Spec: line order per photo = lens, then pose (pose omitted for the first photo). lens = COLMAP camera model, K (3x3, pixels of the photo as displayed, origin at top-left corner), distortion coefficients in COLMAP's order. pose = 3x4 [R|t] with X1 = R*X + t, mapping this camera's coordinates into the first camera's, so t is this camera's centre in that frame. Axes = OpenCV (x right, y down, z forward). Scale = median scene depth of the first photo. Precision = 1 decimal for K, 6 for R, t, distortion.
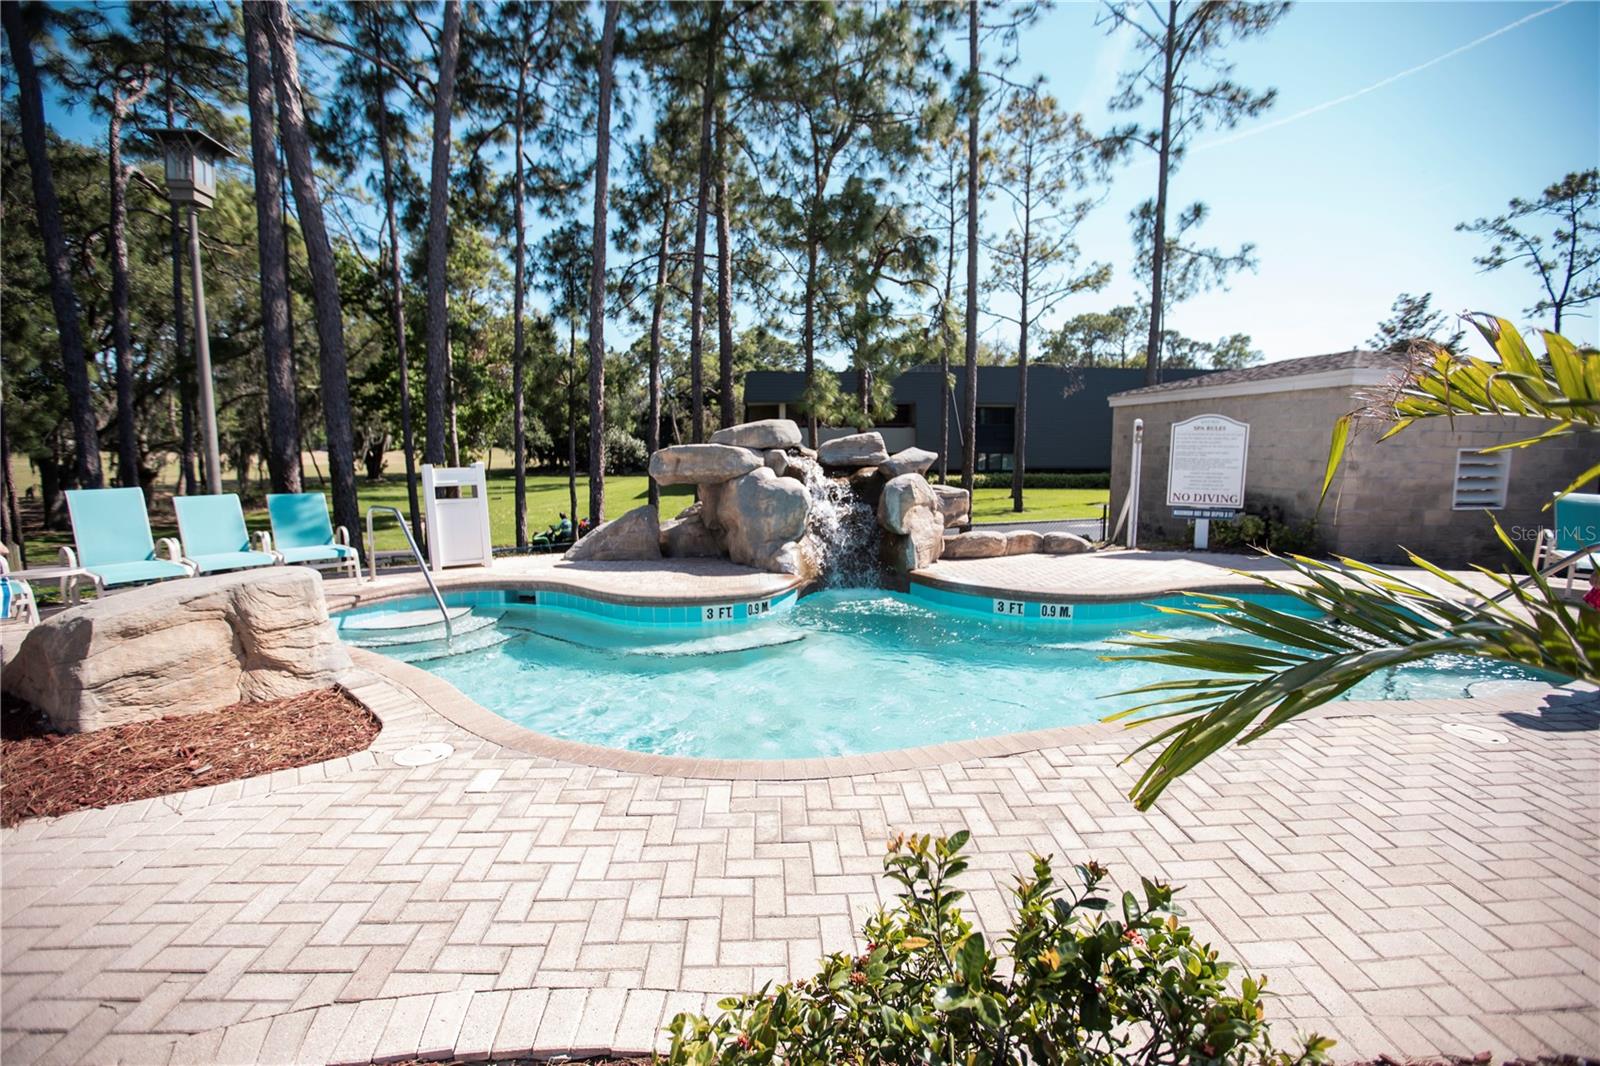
lens RADIAL K [[749.6, 0, 800.0], [0, 749.6, 533.0], [0, 0, 1]] dist [-0.011287, 0.000370]
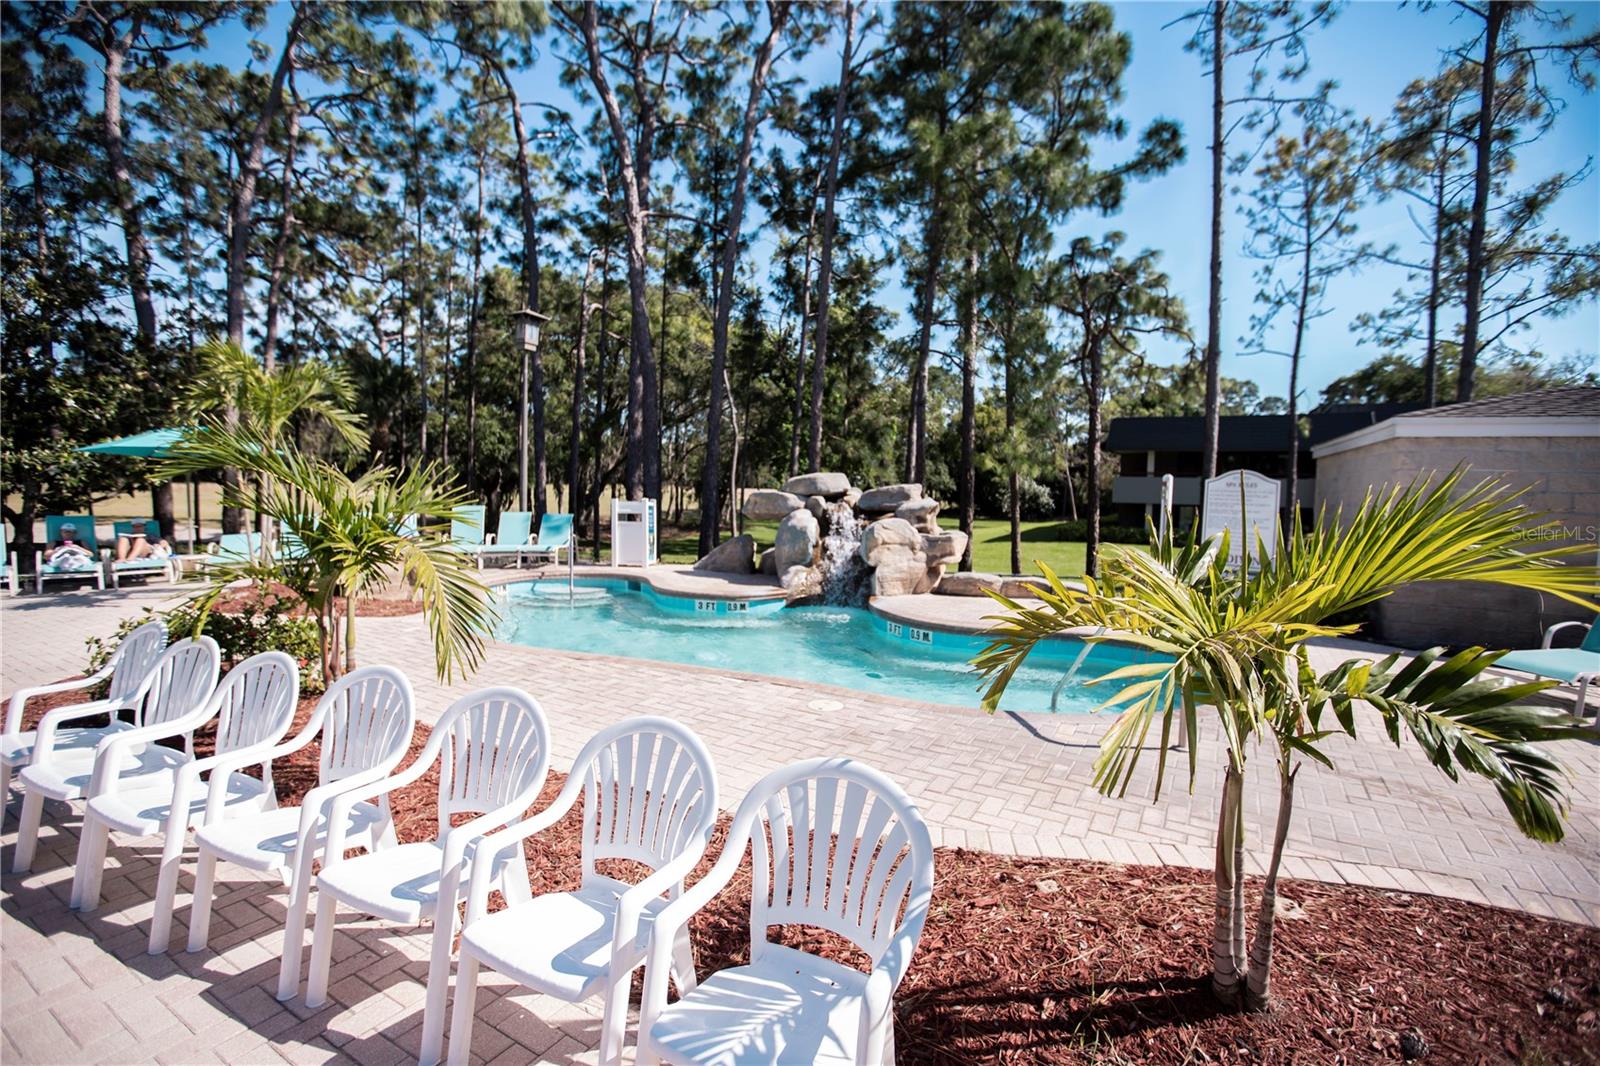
lens RADIAL K [[790.4, 0, 800.0], [0, 790.4, 533.0], [0, 0, 1]] dist [0.001731, 0.000161]
pose [[0.815249, 0.055985, -0.576398, 0.676669], [-0.091509, 0.995265, -0.032760, 0.000028], [0.571834, 0.079453, 0.816512, -0.118947]]
